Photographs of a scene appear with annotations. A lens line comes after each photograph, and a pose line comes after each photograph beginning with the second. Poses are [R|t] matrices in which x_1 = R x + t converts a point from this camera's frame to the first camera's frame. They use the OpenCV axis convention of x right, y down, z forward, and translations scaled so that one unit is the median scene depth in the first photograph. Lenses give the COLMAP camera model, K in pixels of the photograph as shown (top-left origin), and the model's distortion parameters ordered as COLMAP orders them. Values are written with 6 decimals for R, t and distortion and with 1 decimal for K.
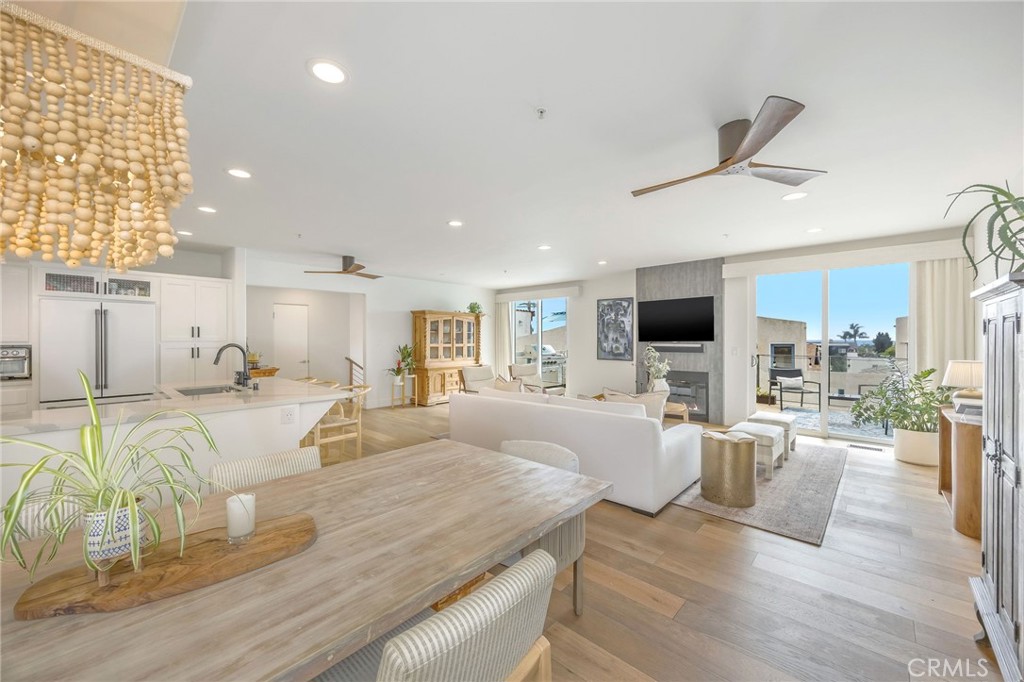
lens RADIAL K [[396.0, 0, 507.6], [0, 396.0, 338.6], [0, 0, 1]] dist [0.000735, 0.000027]
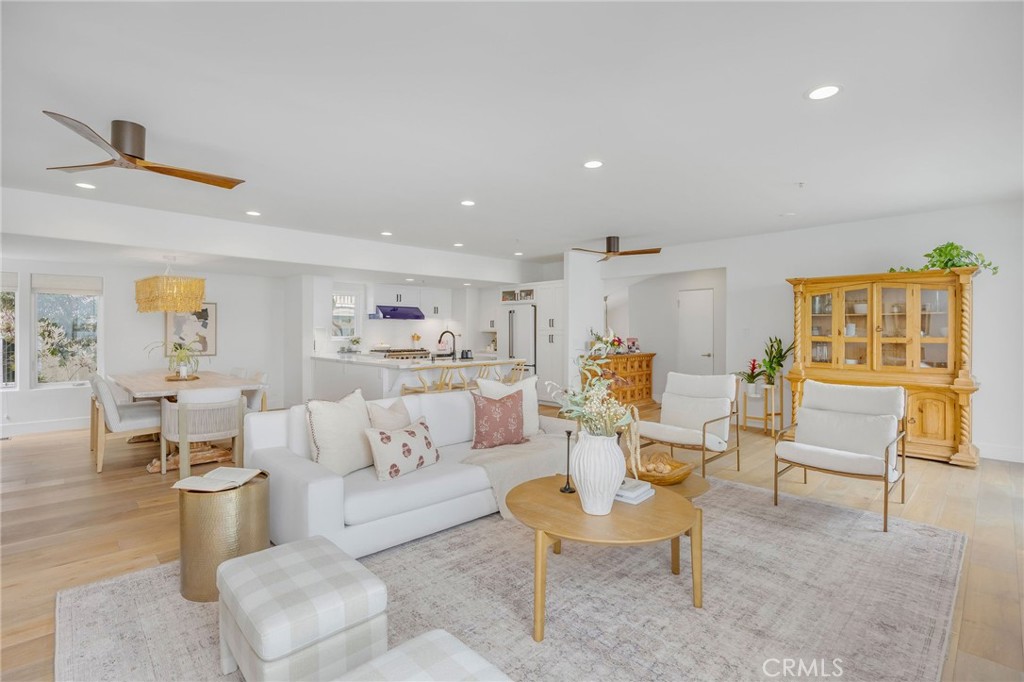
lens RADIAL K [[479.3, 0, 508.4], [0, 479.3, 334.2], [0, 0, 1]] dist [-0.011253, -0.000387]
pose [[-0.052066, 0.006894, -0.998620, 0.530944], [-0.001029, 0.999975, 0.006957, 0.006437], [0.998643, 0.001390, -0.052058, 0.617989]]
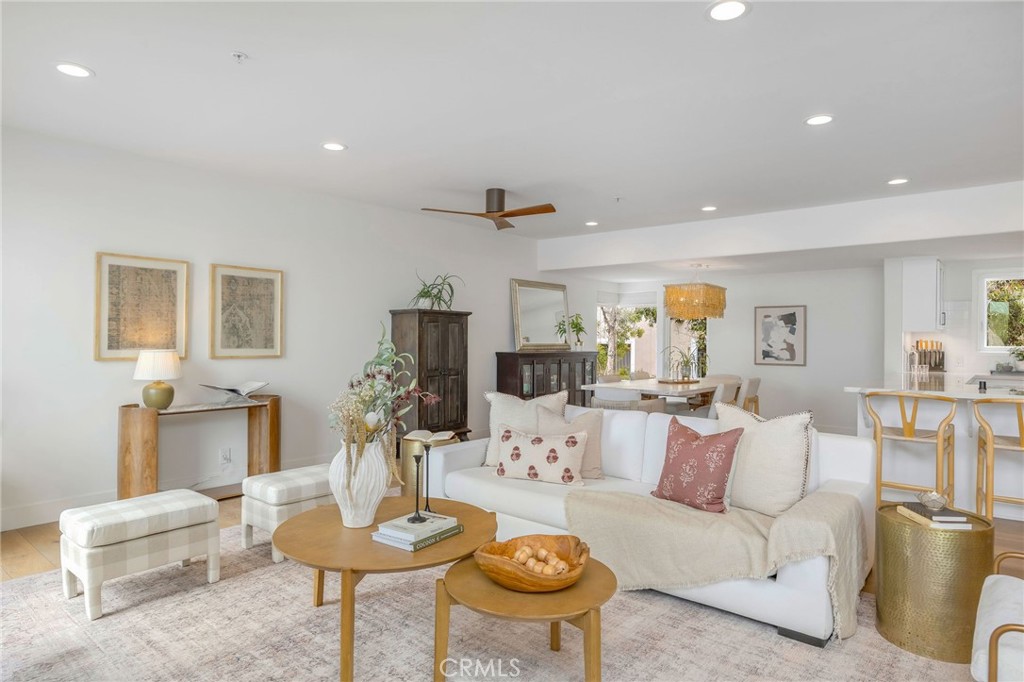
lens RADIAL K [[598.3, 0, 514.1], [0, 598.3, 339.8], [0, 0, 1]] dist [-0.003064, 0.000348]
pose [[-0.998307, -0.002852, -0.058089, 0.190174], [-0.002747, 0.999994, -0.001876, 0.013964], [0.058094, -0.001713, -0.998310, 0.972745]]
